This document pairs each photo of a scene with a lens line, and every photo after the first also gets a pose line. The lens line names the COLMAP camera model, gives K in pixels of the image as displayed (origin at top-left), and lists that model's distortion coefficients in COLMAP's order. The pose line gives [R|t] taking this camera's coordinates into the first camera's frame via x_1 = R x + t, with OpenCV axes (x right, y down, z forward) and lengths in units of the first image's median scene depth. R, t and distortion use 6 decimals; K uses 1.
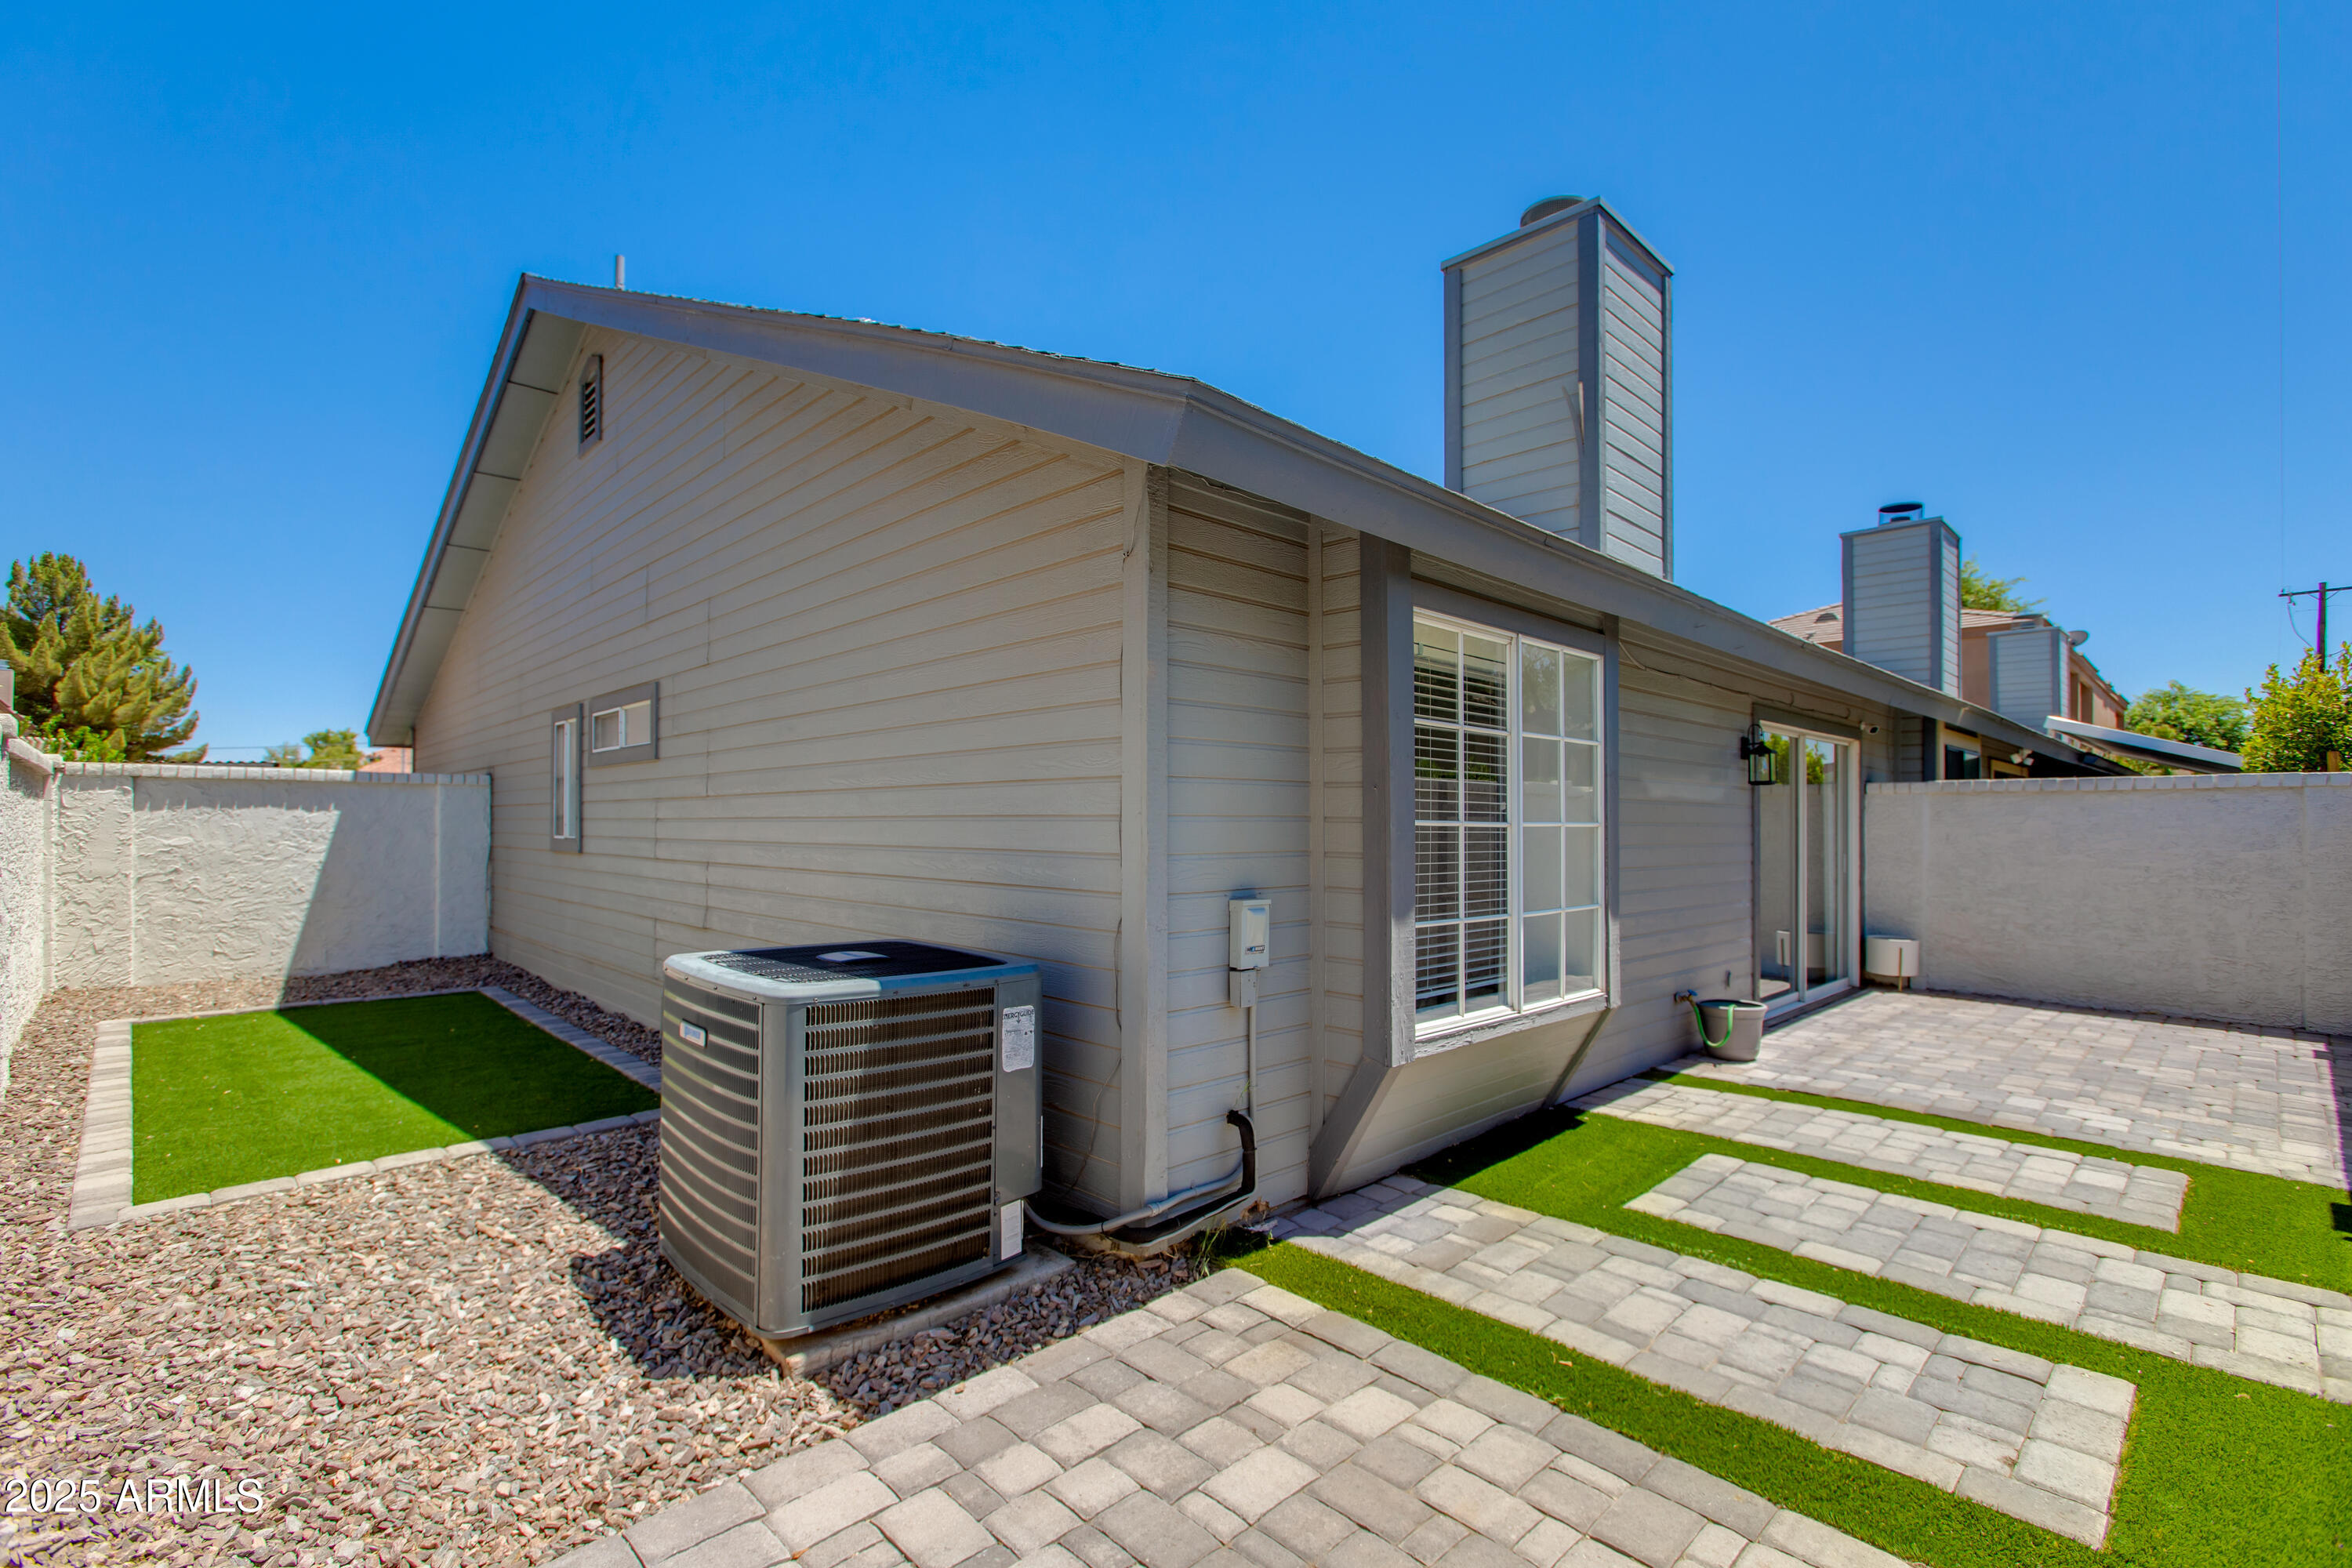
lens RADIAL K [[1075.9, 0, 1182.3], [0, 1075.9, 817.2], [0, 0, 1]] dist [-0.005289, 0.001839]
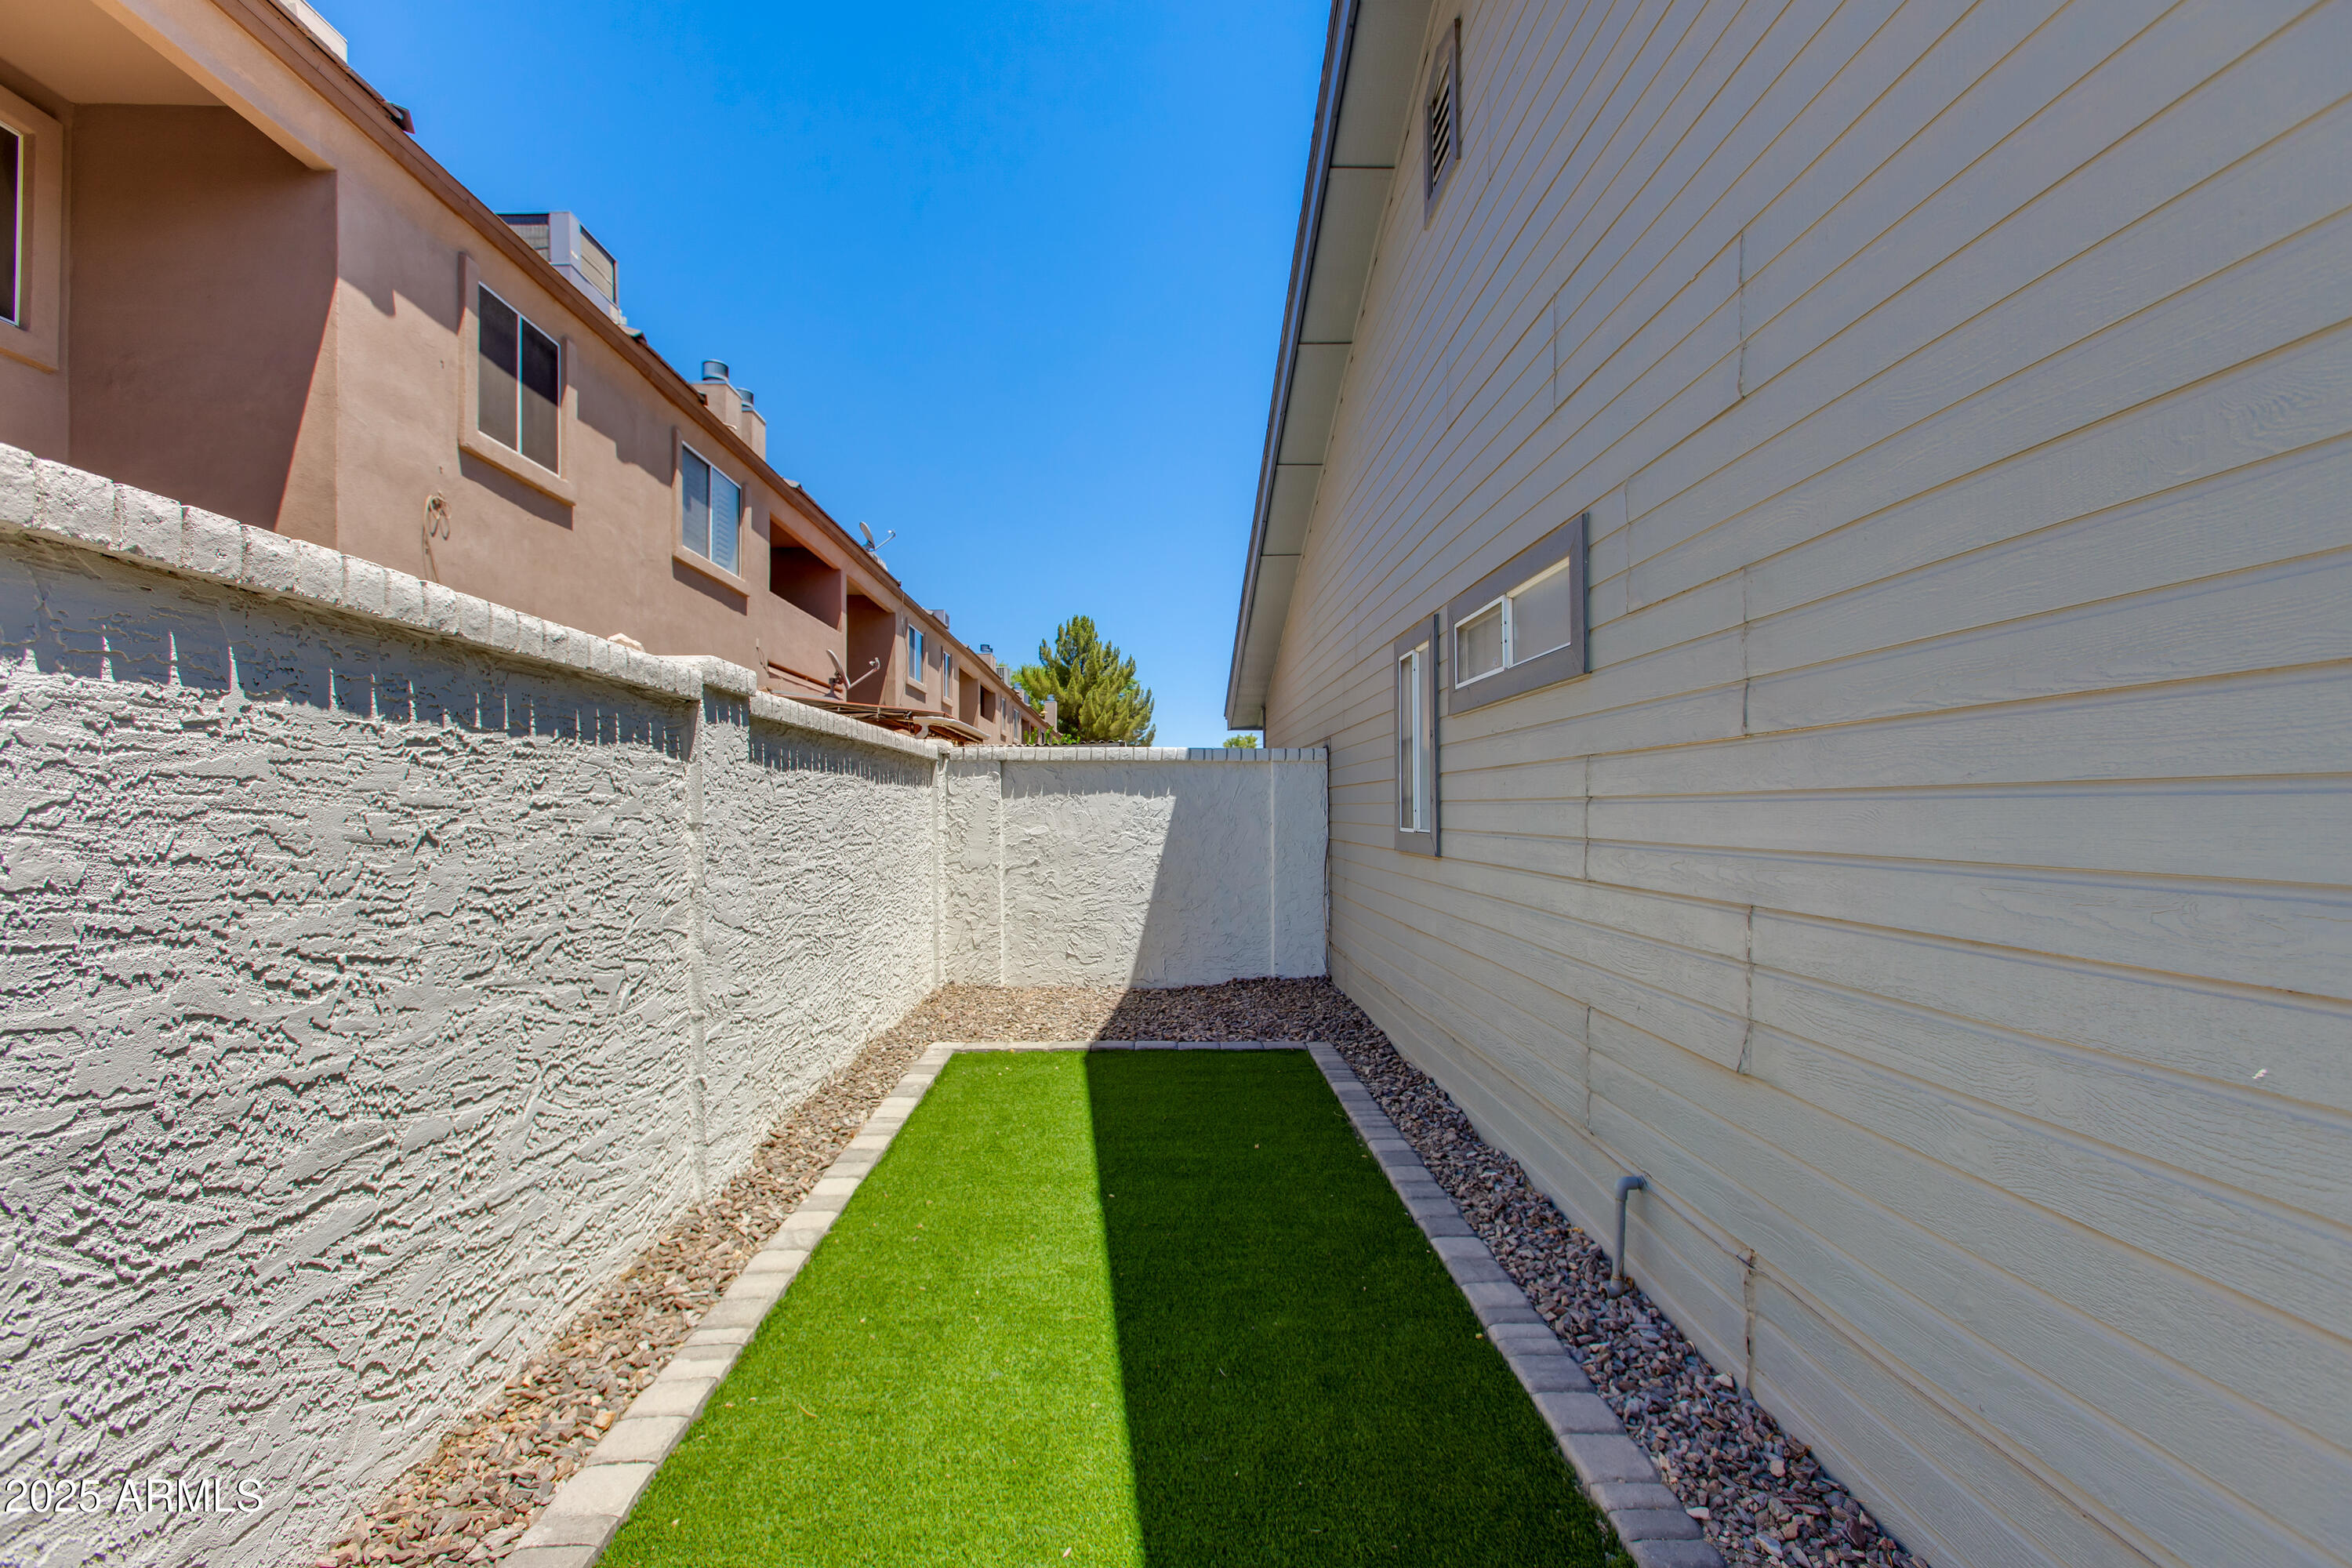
lens RADIAL K [[1075.9, 0, 1175.9], [0, 1075.9, 783.0], [0, 0, 1]] dist [-0.005289, 0.001839]
pose [[0.741771, -0.020947, -0.670326, -0.235469], [0.008730, 0.999729, -0.021579, 0.002726], [0.670596, 0.010155, 0.741753, 0.403583]]
